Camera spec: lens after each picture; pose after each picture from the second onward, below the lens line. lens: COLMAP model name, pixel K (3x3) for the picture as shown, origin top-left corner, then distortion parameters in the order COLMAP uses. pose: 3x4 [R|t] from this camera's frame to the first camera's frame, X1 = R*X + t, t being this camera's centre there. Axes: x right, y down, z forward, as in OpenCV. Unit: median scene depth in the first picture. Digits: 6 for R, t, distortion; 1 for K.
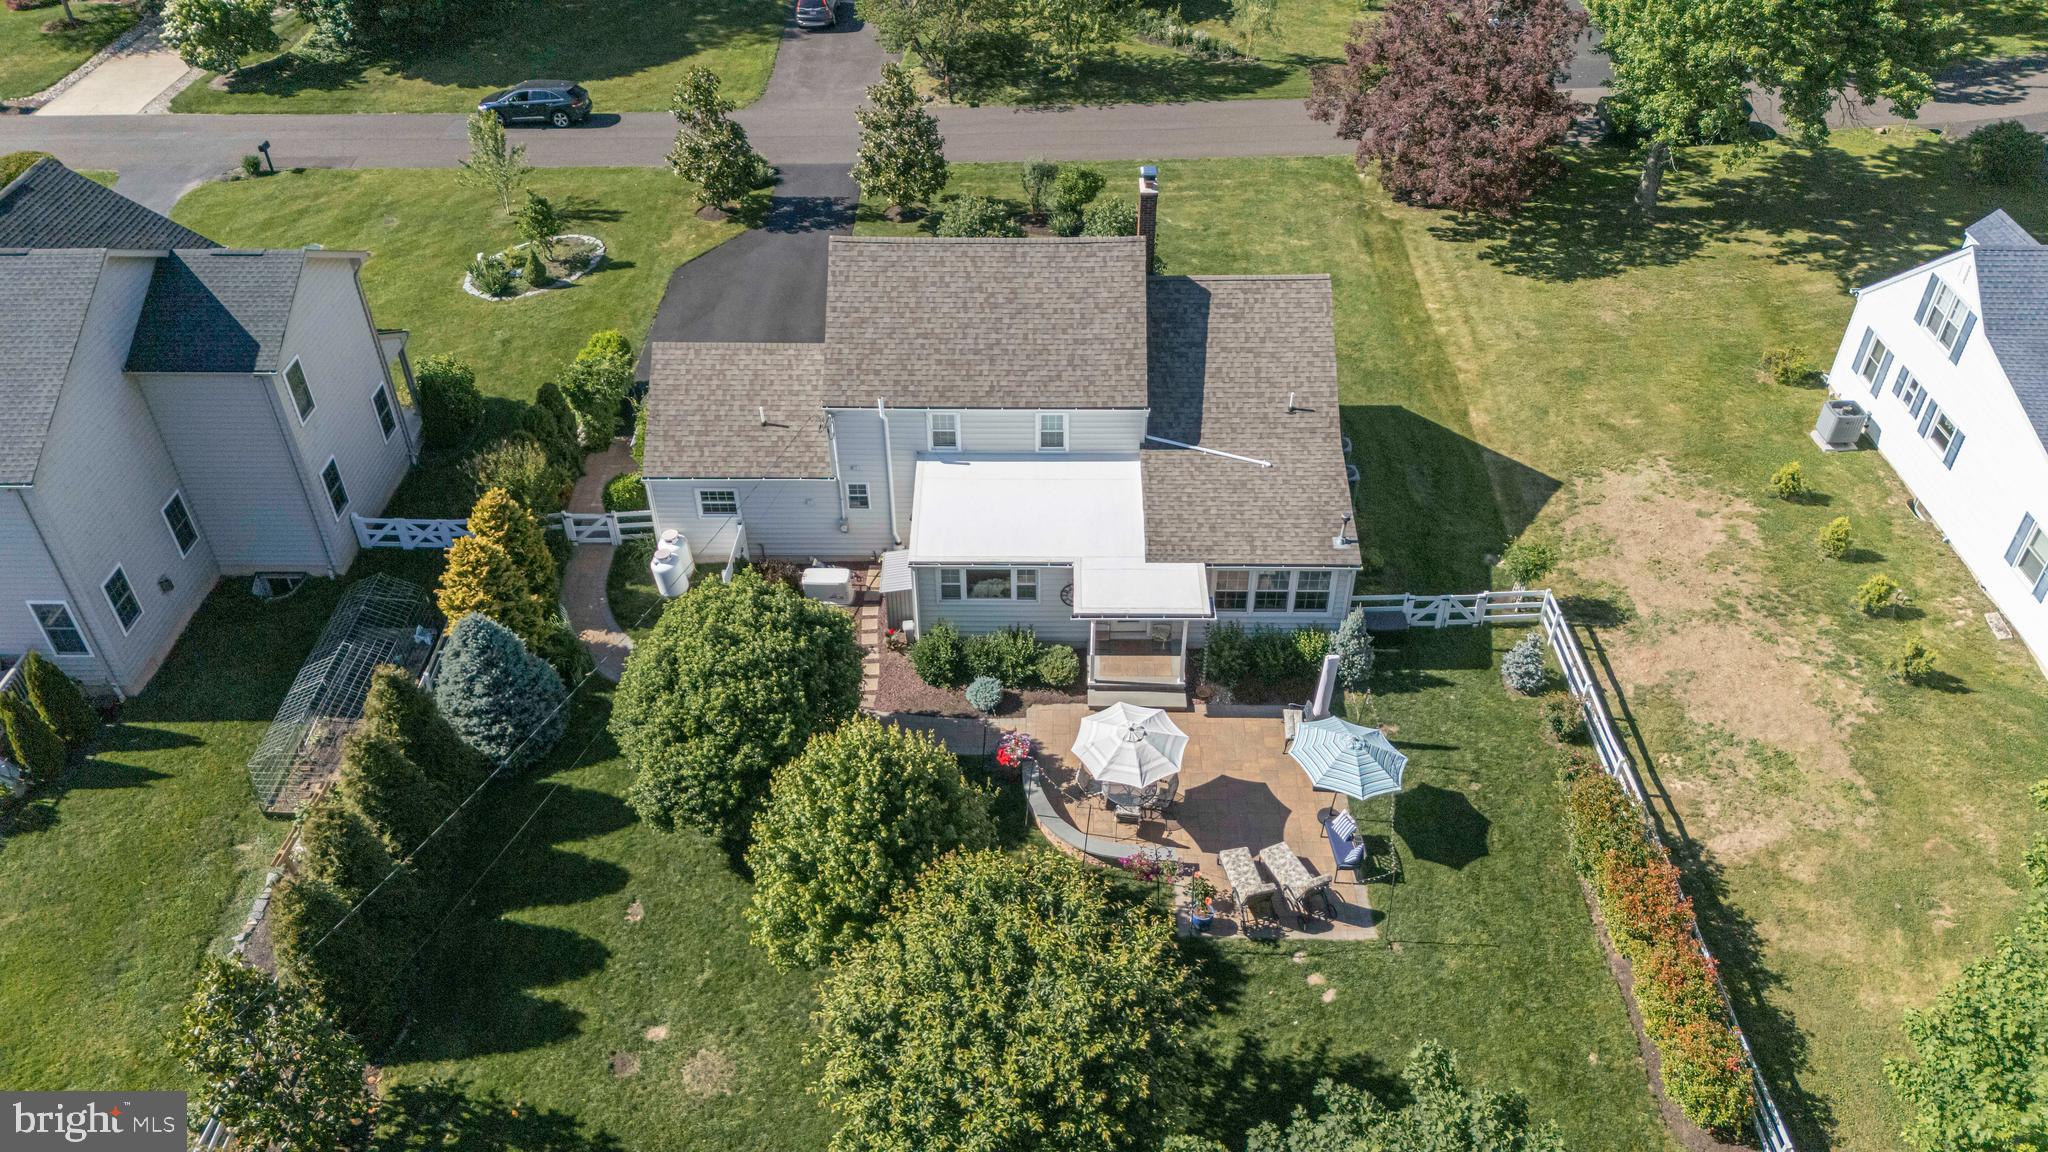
lens RADIAL K [[1503.1, 0, 1020.6], [0, 1503.1, 566.8], [0, 0, 1]] dist [0.075220, -0.075713]
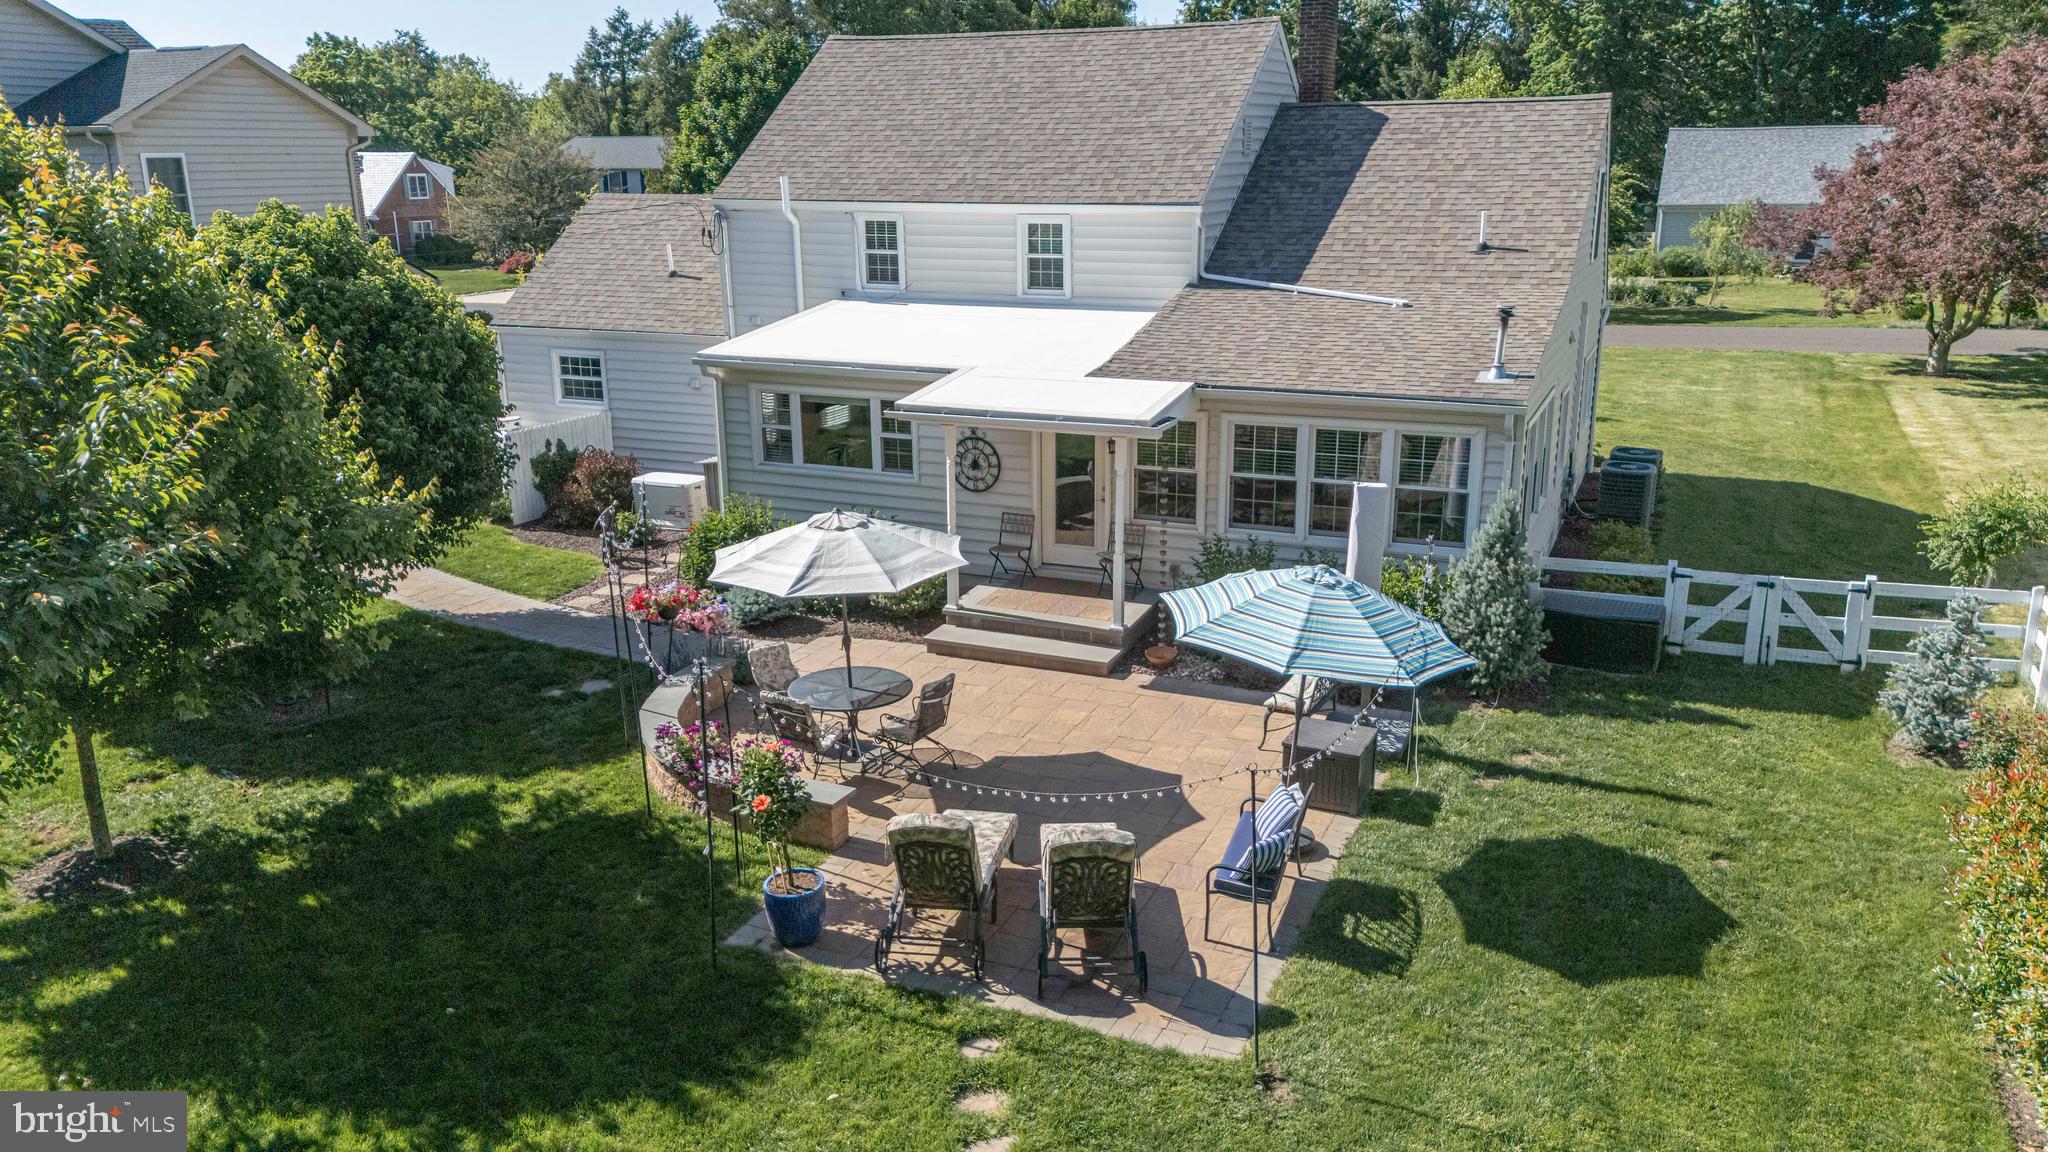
lens RADIAL K [[1503.1, 0, 1021.2], [0, 1503.1, 573.9], [0, 0, 1]] dist [0.075220, -0.075713]
pose [[0.920362, 0.107934, -0.375878, 0.255773], [-0.242264, 0.911874, -0.331353, 0.226556], [0.306989, 0.396026, 0.865402, 0.563104]]
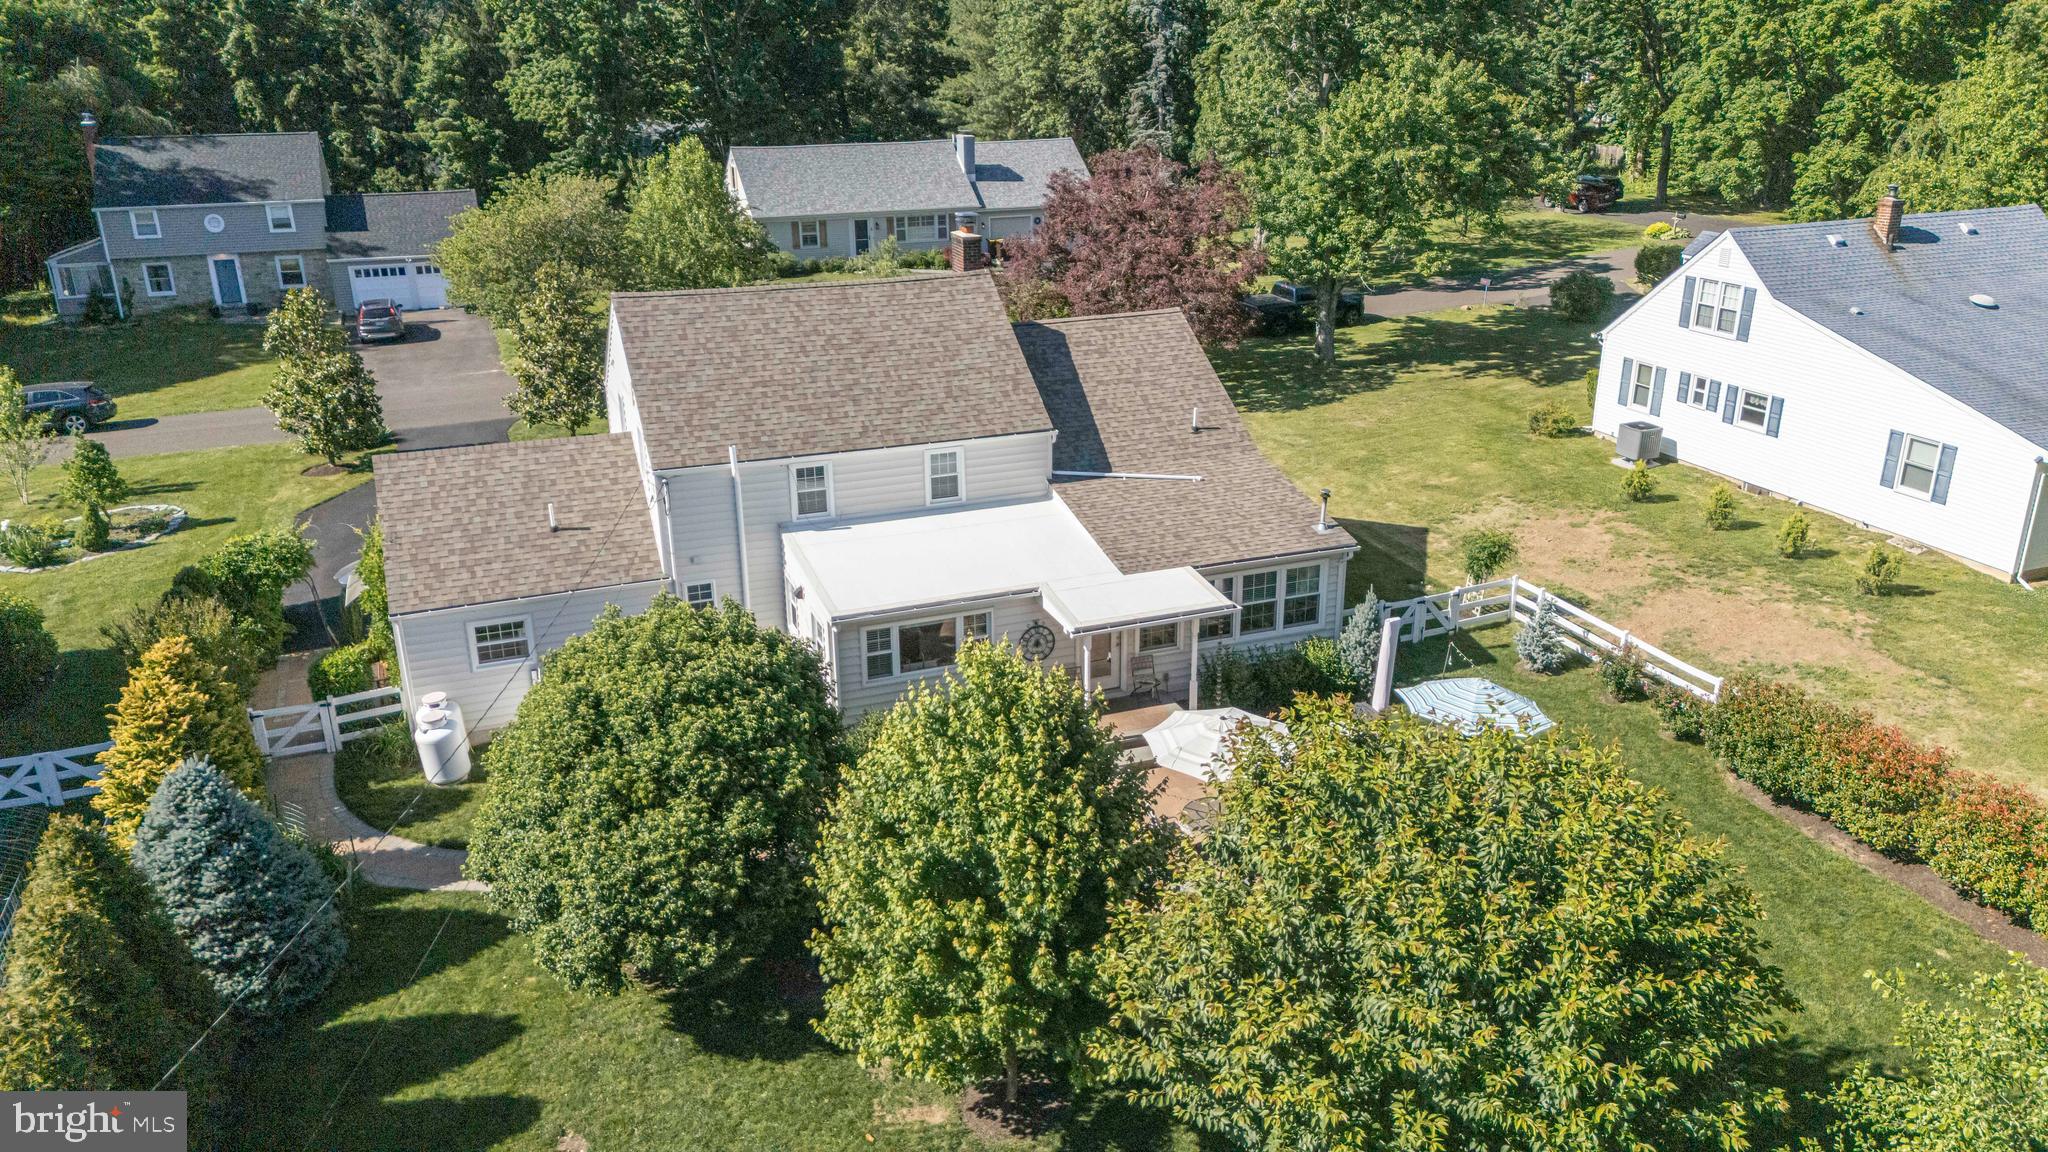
lens RADIAL K [[1503.1, 0, 1019.5], [0, 1503.1, 566.6], [0, 0, 1]] dist [0.075220, -0.075713]
pose [[0.929075, -0.126736, 0.347502, -0.236380], [0.229148, 0.934685, -0.271761, 0.190529], [-0.290363, 0.332116, 0.897434, 0.294714]]
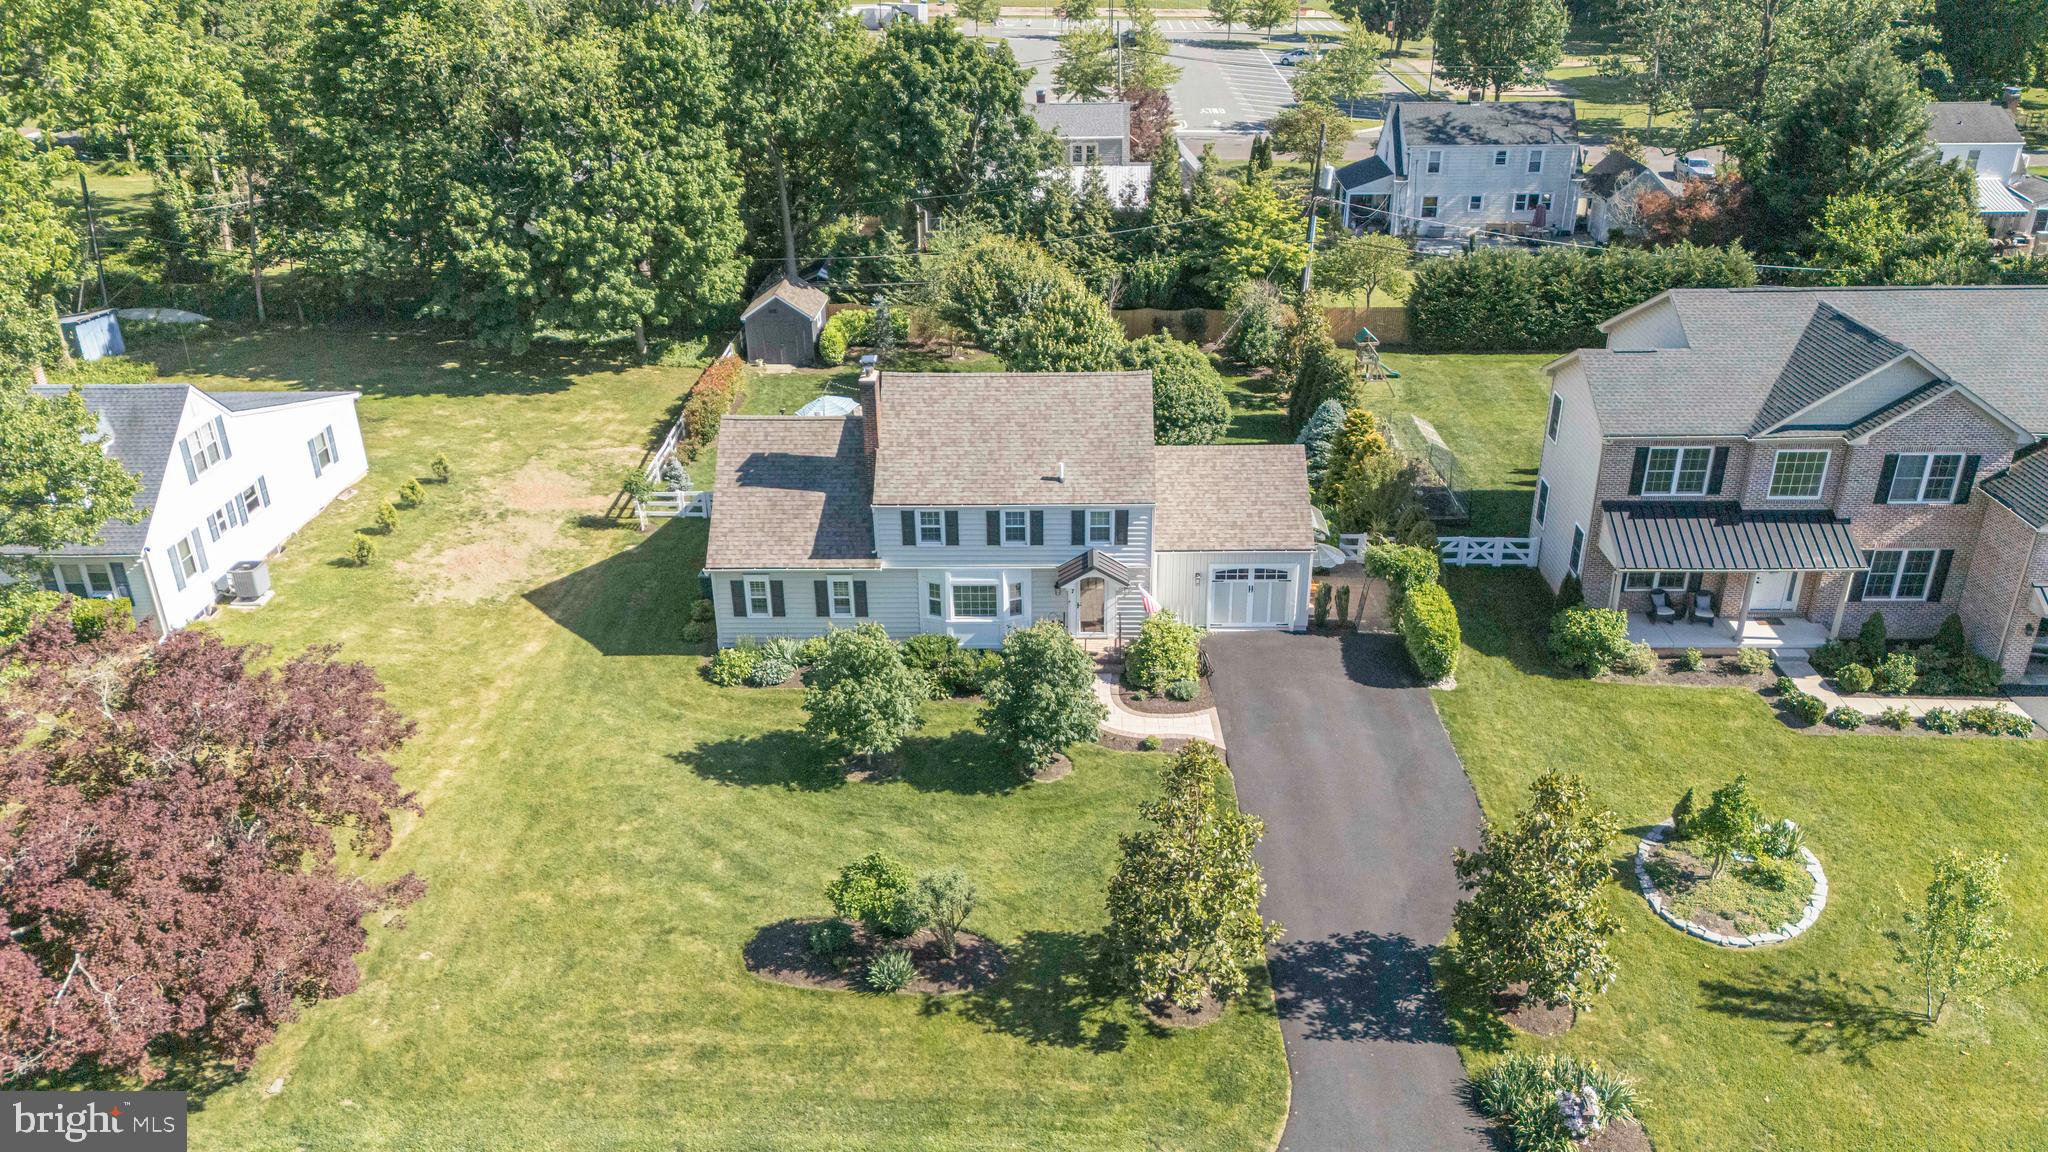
lens RADIAL K [[1503.1, 0, 1026.8], [0, 1503.1, 574.6], [0, 0, 1]] dist [0.075220, -0.075713]
pose [[-0.999780, 0.015284, 0.014372, -0.046210], [0.019661, 0.443514, 0.896052, -1.270401], [0.007321, 0.896137, -0.443717, 1.767115]]
